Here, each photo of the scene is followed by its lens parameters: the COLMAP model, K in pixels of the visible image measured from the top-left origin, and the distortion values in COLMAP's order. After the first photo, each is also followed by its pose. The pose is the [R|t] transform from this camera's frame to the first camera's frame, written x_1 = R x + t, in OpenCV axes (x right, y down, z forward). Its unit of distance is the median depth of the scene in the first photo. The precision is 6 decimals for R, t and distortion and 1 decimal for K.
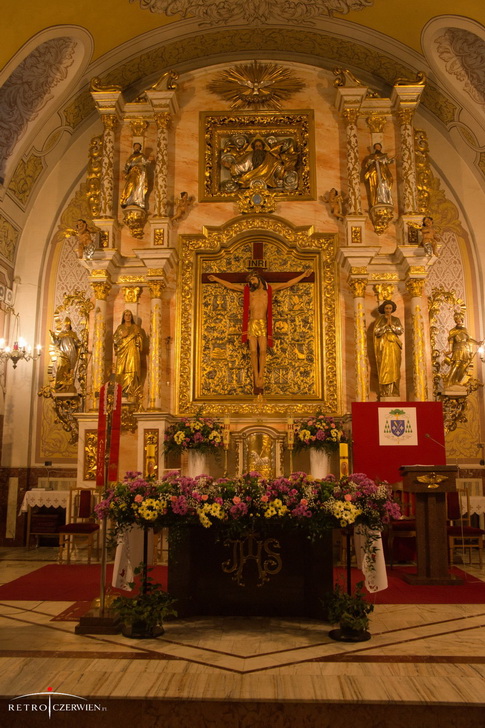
lens RADIAL K [[613.7, 0, 245.9], [0, 613.7, 354.3], [0, 0, 1]] dist [-0.091092, 0.124004]
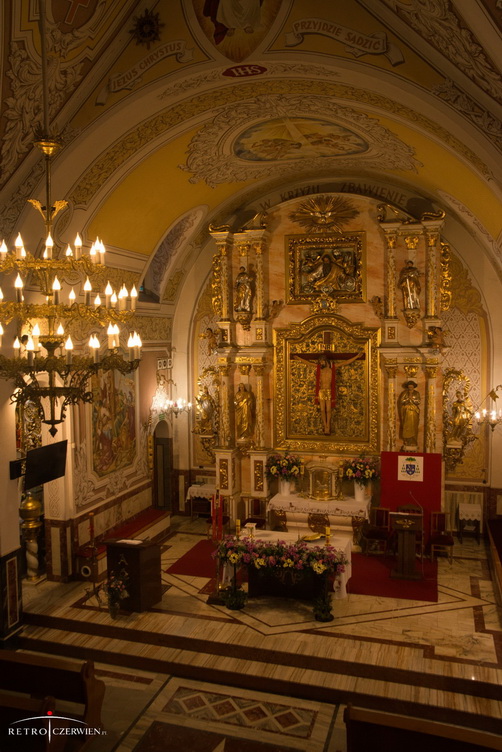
lens RADIAL K [[634.0, 0, 251.1], [0, 634.0, 355.2], [0, 0, 1]] dist [-0.091092, 0.124004]
pose [[0.964727, 0.001911, -0.263245, 0.249059], [0.055788, 0.975778, 0.211530, -0.469415], [0.257272, -0.218755, 0.941253, -0.489839]]
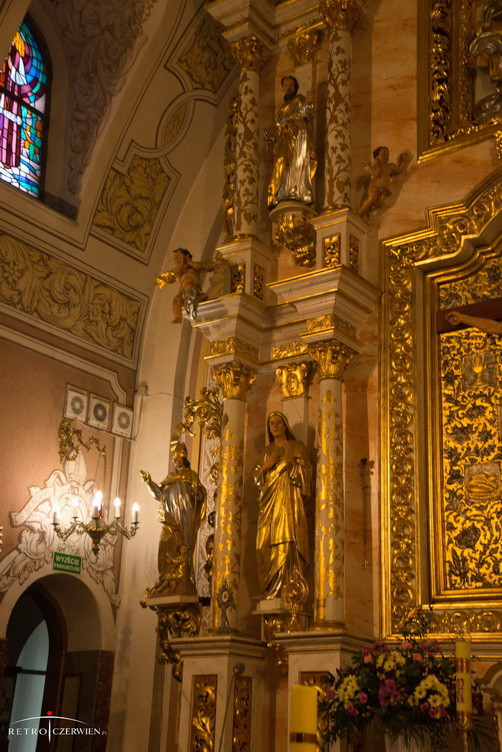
lens RADIAL K [[1098.7, 0, 256.7], [0, 1098.7, 371.8], [0, 0, 1]] dist [0.326319, 0.000000]
pose [[0.827007, -0.156960, -0.539836, 0.257695], [0.068984, 0.981311, -0.179640, 0.049044], [0.557943, 0.111324, 0.822378, 0.267667]]
